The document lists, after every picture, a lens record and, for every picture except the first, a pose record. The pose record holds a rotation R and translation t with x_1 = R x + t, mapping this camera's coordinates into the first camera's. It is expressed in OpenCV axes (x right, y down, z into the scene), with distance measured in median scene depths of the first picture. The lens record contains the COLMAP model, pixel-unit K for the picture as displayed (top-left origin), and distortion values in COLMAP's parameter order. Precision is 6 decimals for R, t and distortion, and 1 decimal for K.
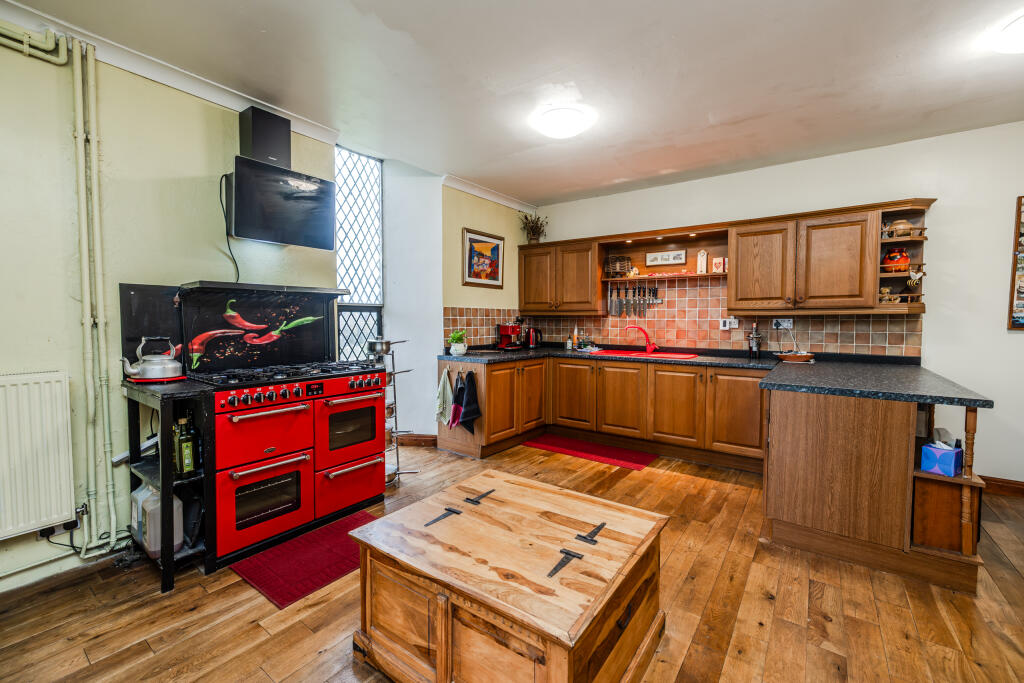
lens RADIAL K [[427.8, 0, 509.4], [0, 427.8, 340.1], [0, 0, 1]] dist [0.000502, 0.001426]
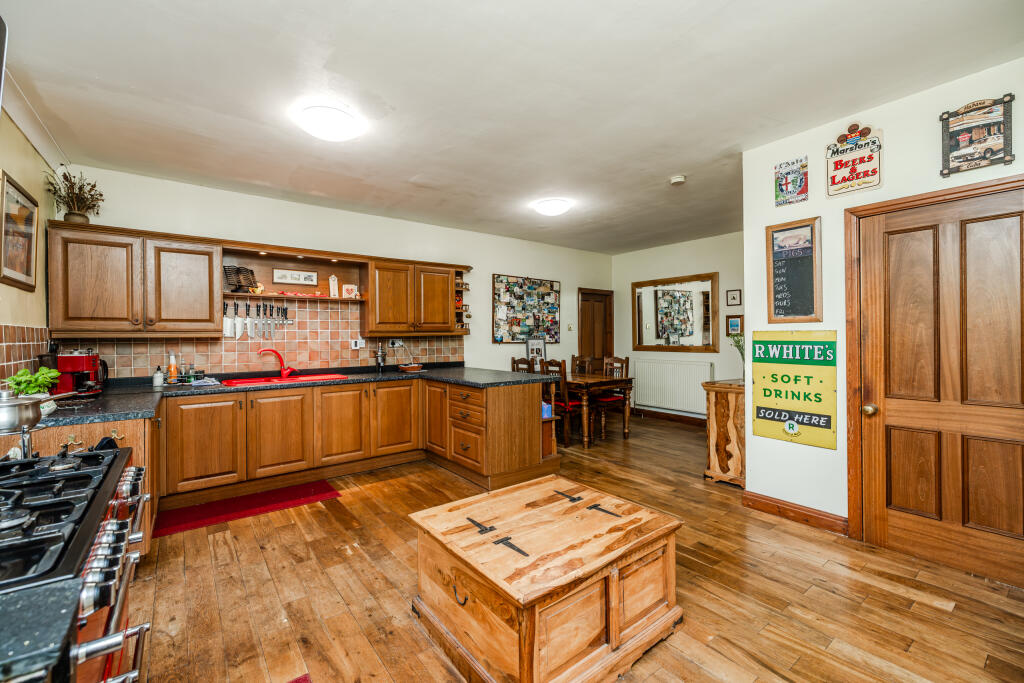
lens RADIAL K [[427.8, 0, 497.1], [0, 427.8, 334.9], [0, 0, 1]] dist [0.000502, 0.001426]
pose [[0.292828, 0.000659, 0.956165, -0.490719], [0.062877, 0.997822, -0.019944, -0.016790], [-0.954096, 0.065961, 0.292148, 0.336253]]
